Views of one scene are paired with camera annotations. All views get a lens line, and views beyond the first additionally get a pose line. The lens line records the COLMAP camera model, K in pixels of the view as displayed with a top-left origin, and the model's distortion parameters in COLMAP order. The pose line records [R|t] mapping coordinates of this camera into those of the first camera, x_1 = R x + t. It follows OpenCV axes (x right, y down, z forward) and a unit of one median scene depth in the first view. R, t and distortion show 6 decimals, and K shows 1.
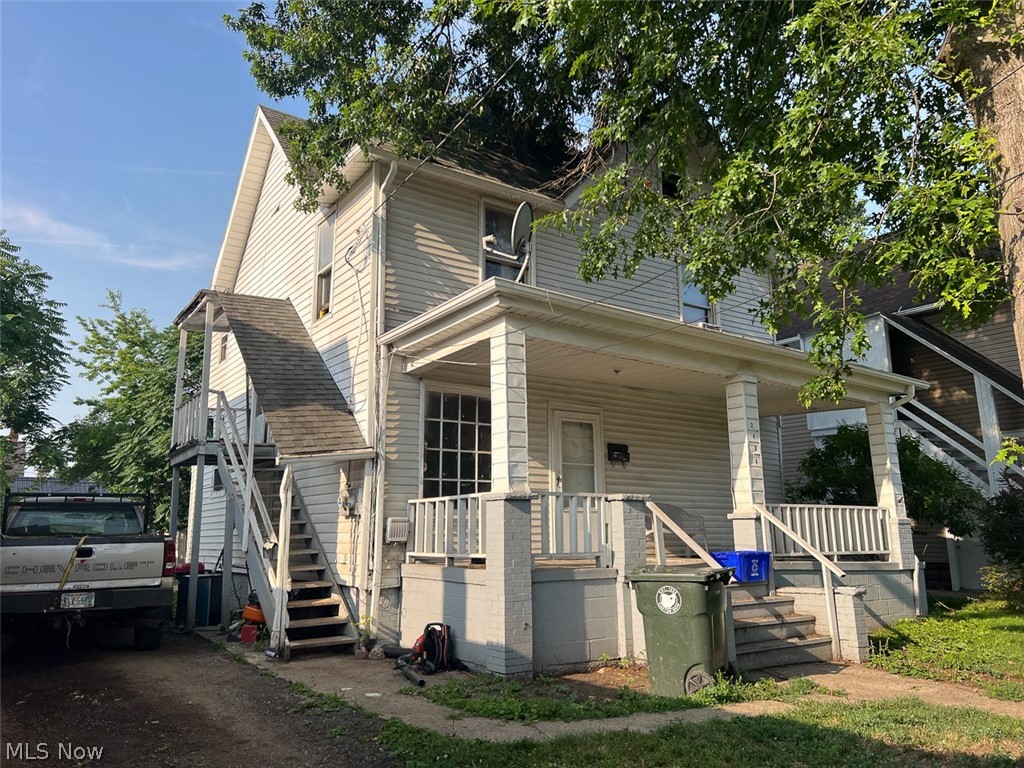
lens RADIAL K [[772.6, 0, 510.7], [0, 772.6, 382.6], [0, 0, 1]] dist [0.029314, -0.008546]
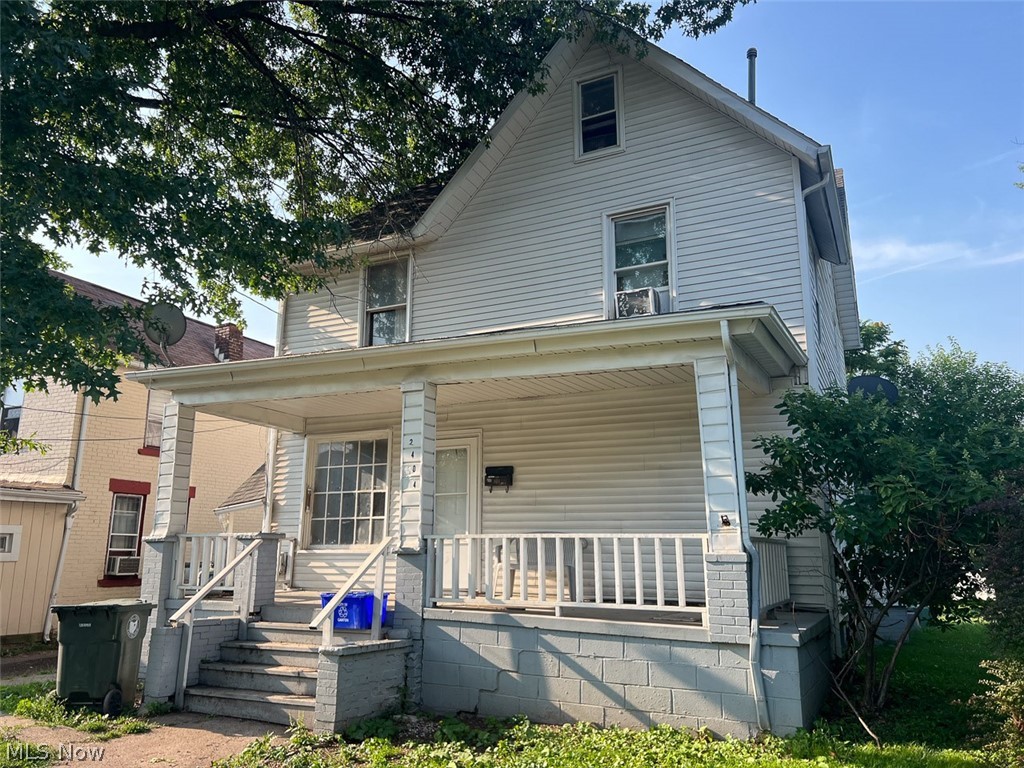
lens RADIAL K [[772.6, 0, 504.8], [0, 772.6, 380.8], [0, 0, 1]] dist [0.029314, -0.008546]
pose [[0.487023, -0.183506, -0.853894, 0.996483], [0.162861, 0.979611, -0.117635, 0.095981], [0.858071, -0.081775, 0.506979, 0.610444]]
